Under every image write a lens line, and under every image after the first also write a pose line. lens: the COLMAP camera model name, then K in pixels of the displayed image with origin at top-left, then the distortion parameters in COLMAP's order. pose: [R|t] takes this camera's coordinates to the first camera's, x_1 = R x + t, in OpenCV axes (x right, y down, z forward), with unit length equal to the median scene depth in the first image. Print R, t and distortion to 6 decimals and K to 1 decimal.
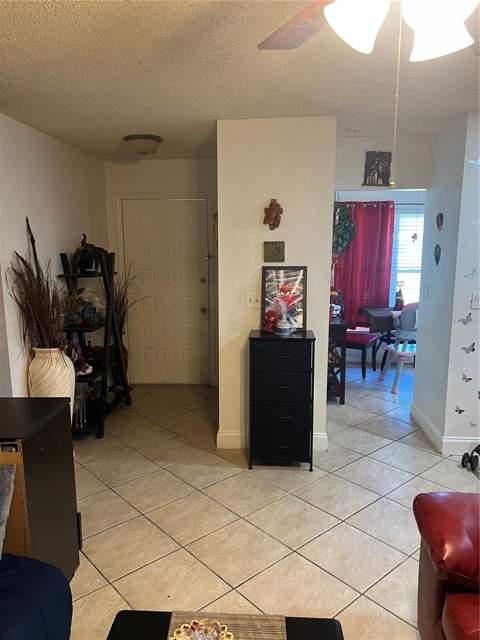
lens RADIAL K [[475.0, 0, 246.3], [0, 475.0, 319.6], [0, 0, 1]] dist [0.049931, -0.073619]
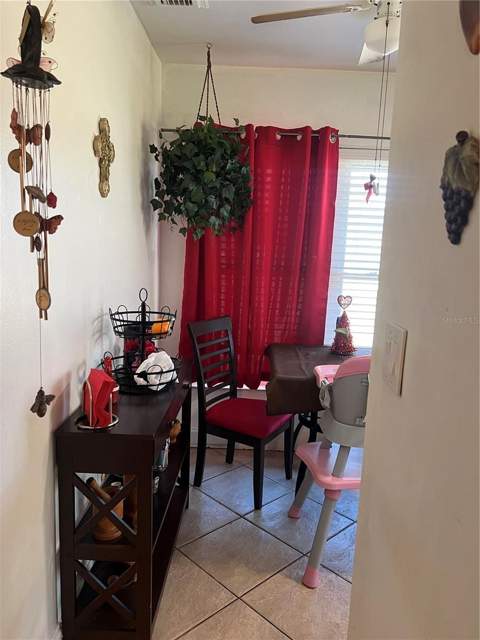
lens RADIAL K [[475.0, 0, 246.3], [0, 475.0, 319.6], [0, 0, 1]] dist [0.049931, -0.073619]
pose [[0.998337, 0.031593, 0.048222, 0.200951], [-0.031527, 0.999501, -0.002135, -0.052833], [-0.048265, 0.000611, 0.998834, 0.527186]]
